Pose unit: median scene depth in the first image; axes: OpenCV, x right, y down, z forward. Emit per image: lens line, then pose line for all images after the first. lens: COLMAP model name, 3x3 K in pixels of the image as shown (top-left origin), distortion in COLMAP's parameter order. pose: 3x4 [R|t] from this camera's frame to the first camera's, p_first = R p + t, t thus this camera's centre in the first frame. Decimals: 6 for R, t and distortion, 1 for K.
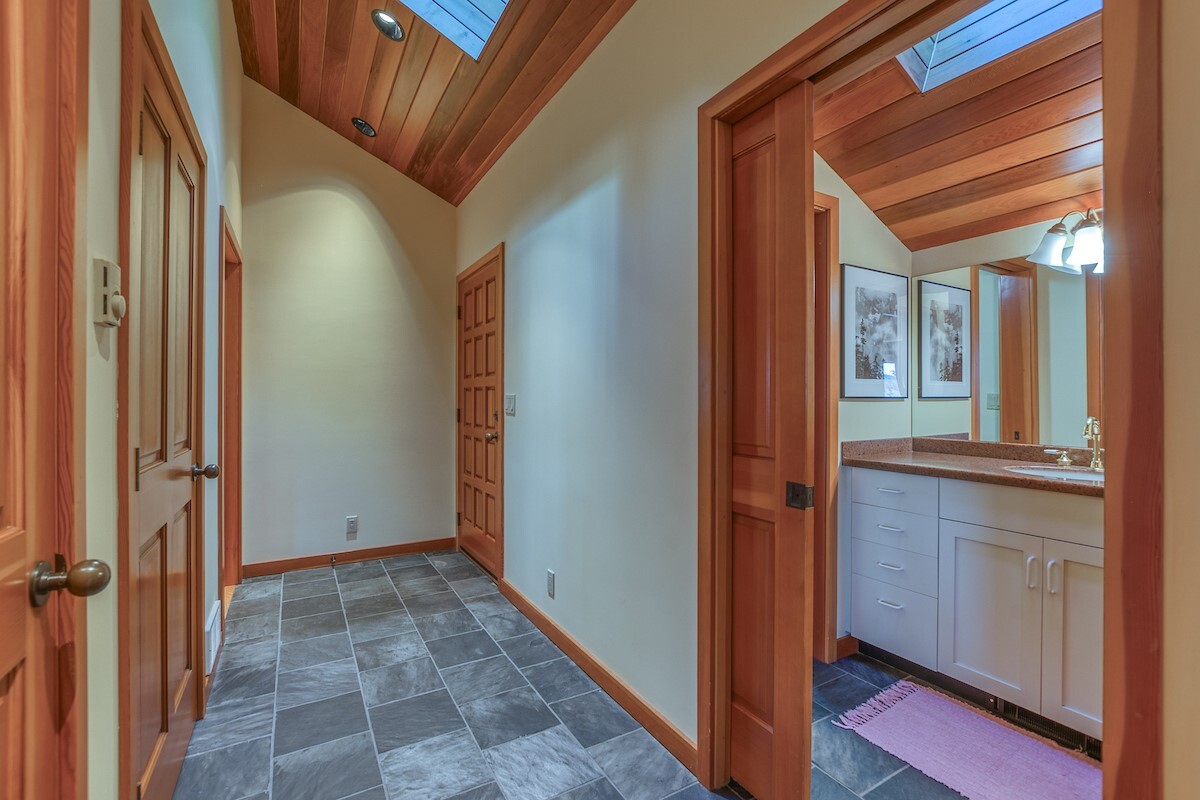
lens RADIAL K [[536.9, 0, 604.6], [0, 536.9, 396.6], [0, 0, 1]] dist [-0.013934, 0.000816]
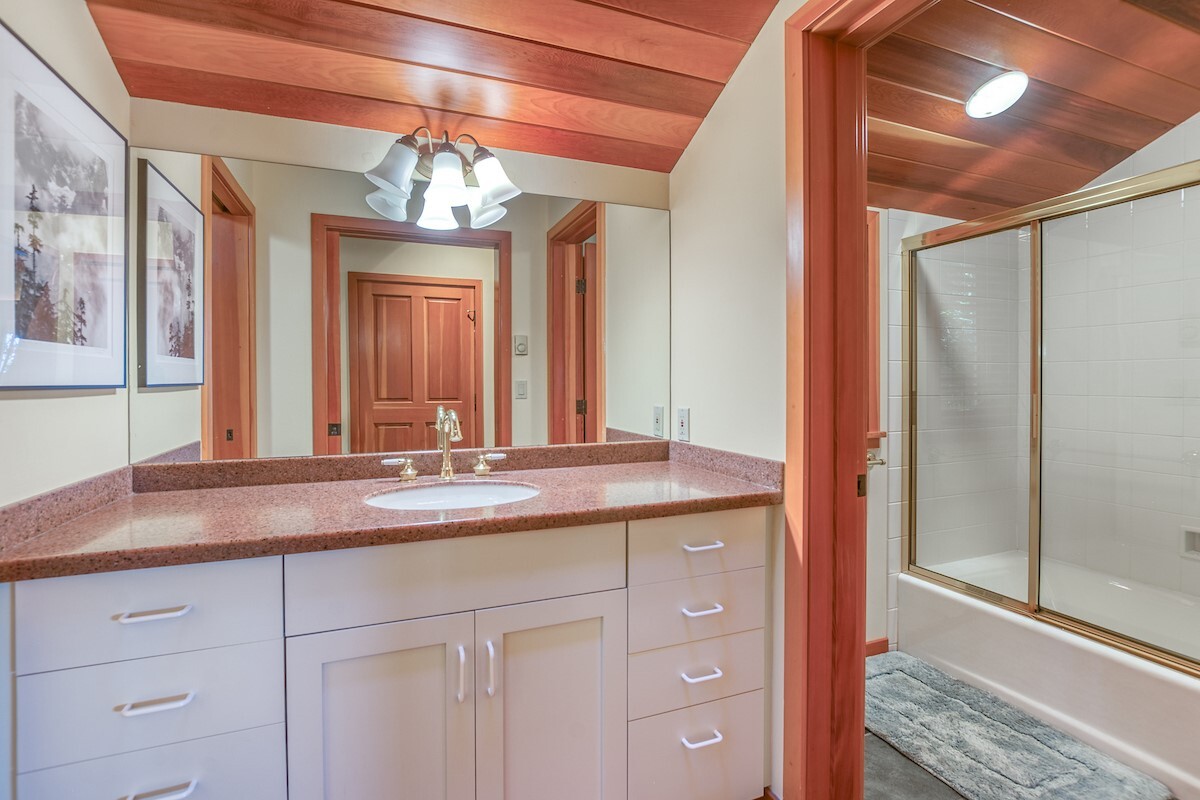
lens RADIAL K [[536.9, 0, 612.1], [0, 536.9, 383.2], [0, 0, 1]] dist [-0.013934, 0.000816]
pose [[0.139549, -0.005674, 0.990199, 0.160082], [0.002734, 0.999982, 0.005345, -0.002628], [-0.990211, 0.001962, 0.139562, 0.528308]]
